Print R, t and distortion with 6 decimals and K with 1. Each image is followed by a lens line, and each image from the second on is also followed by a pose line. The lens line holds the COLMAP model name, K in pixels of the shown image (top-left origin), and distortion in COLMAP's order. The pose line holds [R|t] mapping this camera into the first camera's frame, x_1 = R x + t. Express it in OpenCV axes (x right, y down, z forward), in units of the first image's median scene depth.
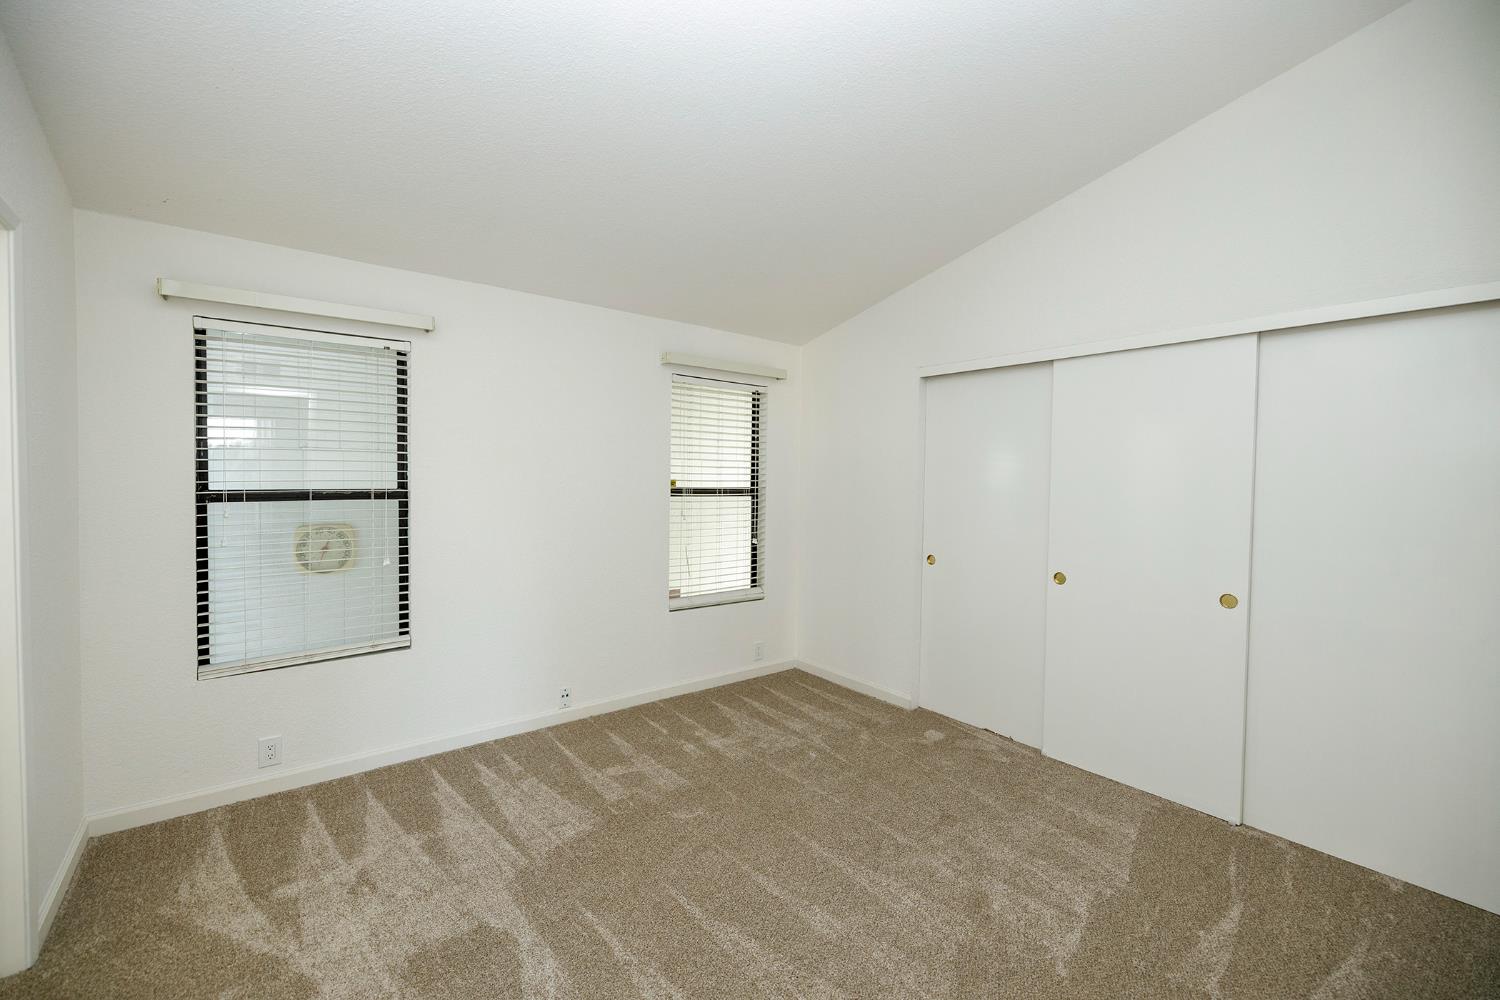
lens RADIAL K [[625.6, 0, 739.2], [0, 625.6, 492.9], [0, 0, 1]] dist [0.000416, 0.000696]
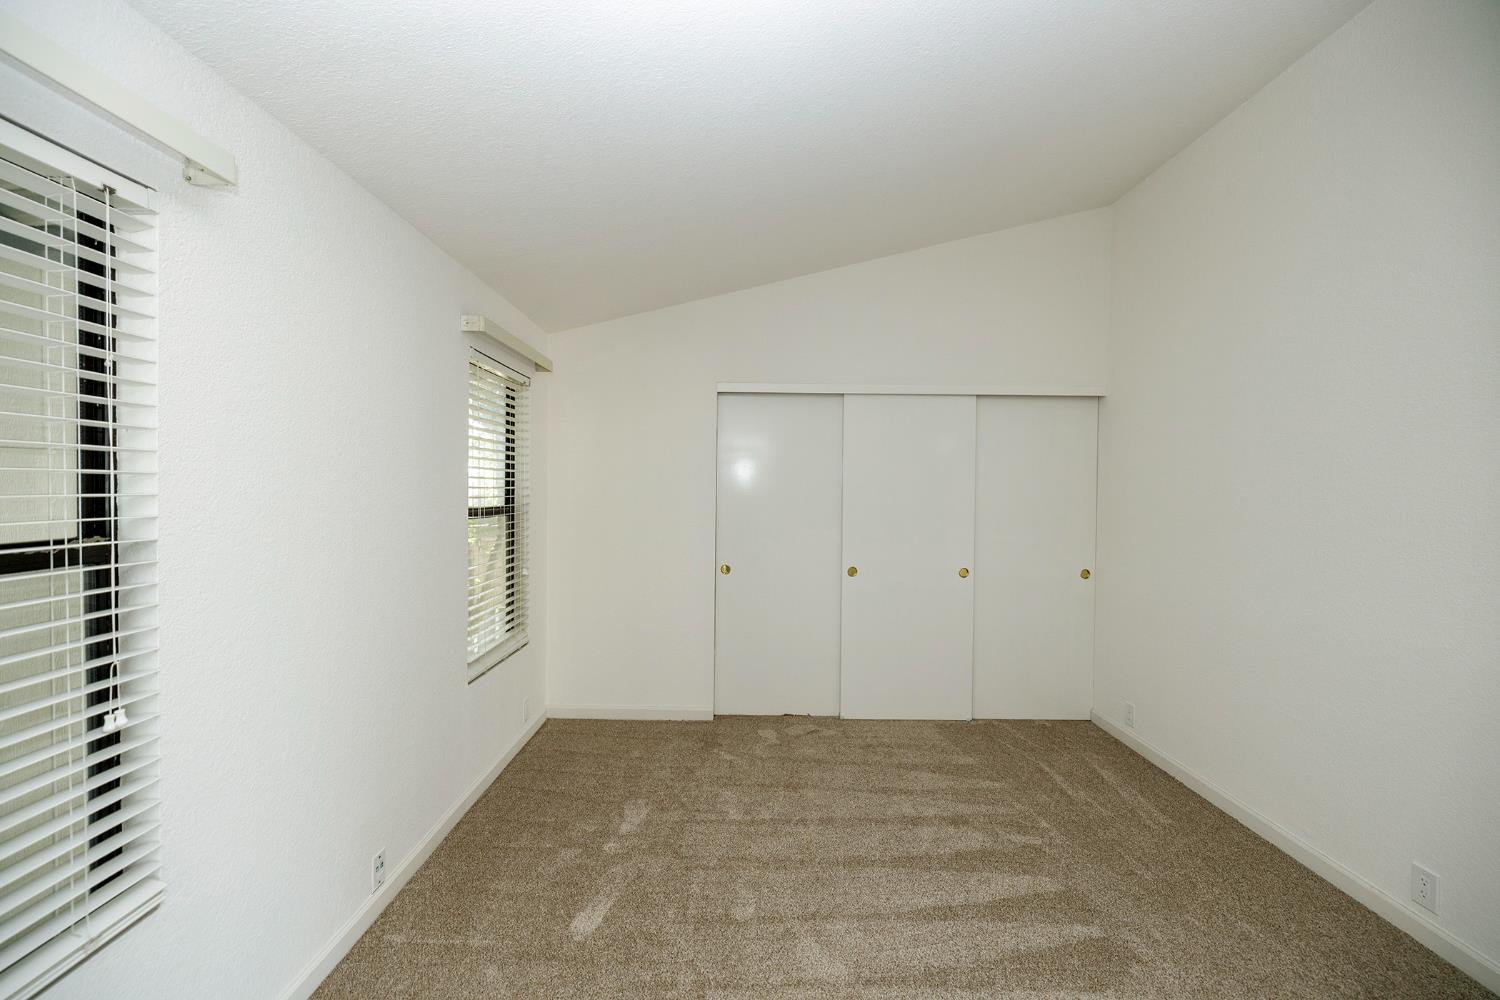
lens RADIAL K [[625.6, 0, 743.5], [0, 625.6, 499.0], [0, 0, 1]] dist [0.000416, 0.000696]
pose [[0.618293, -0.023514, 0.785596, -0.578094], [0.021940, 0.999679, 0.012654, -0.027376], [-0.785642, 0.009412, 0.618610, 0.397851]]
